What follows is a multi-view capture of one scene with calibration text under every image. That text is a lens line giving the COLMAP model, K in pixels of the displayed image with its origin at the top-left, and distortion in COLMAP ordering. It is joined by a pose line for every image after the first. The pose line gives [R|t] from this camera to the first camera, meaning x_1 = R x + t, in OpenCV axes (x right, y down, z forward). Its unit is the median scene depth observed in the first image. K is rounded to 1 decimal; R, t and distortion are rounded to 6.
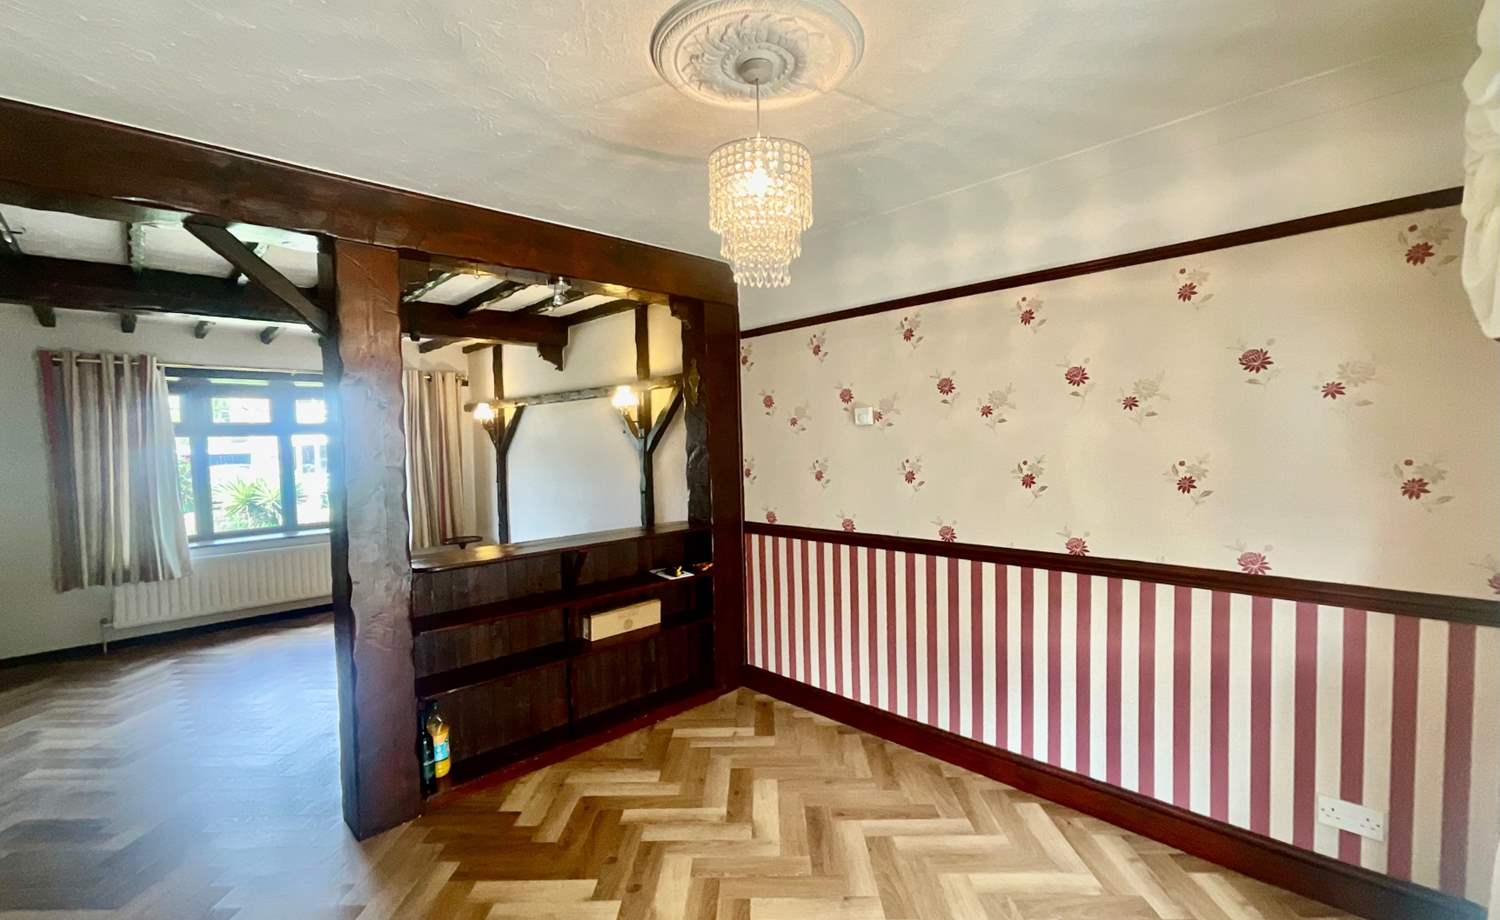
lens RADIAL K [[655.6, 0, 699.8], [0, 655.6, 462.0], [0, 0, 1]] dist [0.038589, -0.021805]
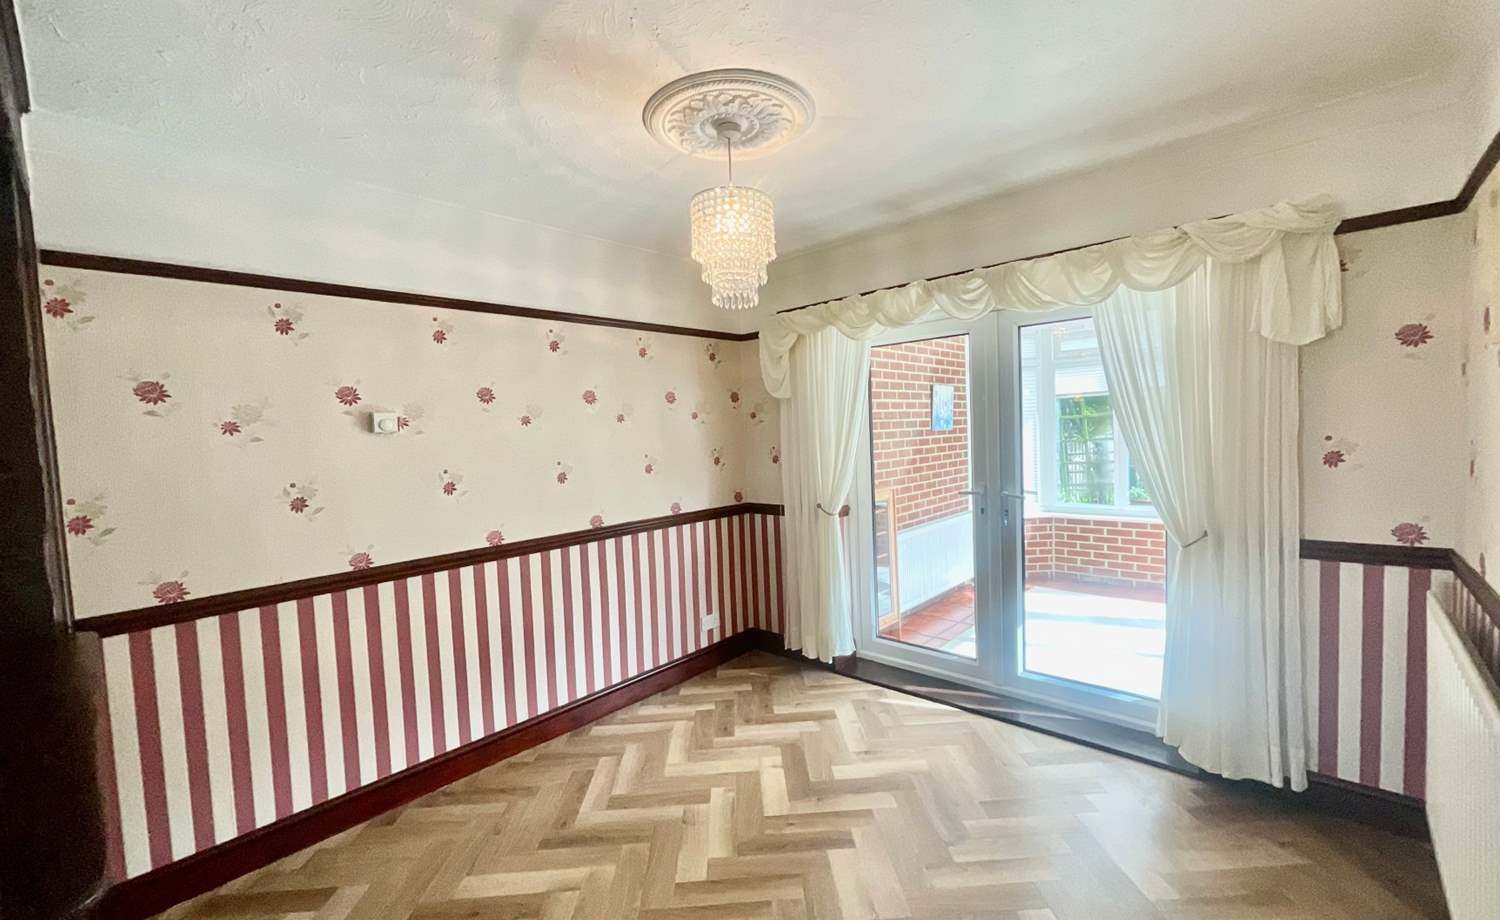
lens RADIAL K [[606.7, 0, 750.0], [0, 606.7, 460.0], [0, 0, 1]] dist [0.001799, 0.000383]
pose [[-0.097207, -0.018713, 0.995088, -0.504378], [0.082304, 0.996248, 0.026775, -0.004826], [-0.991855, 0.084502, -0.095302, 0.566136]]
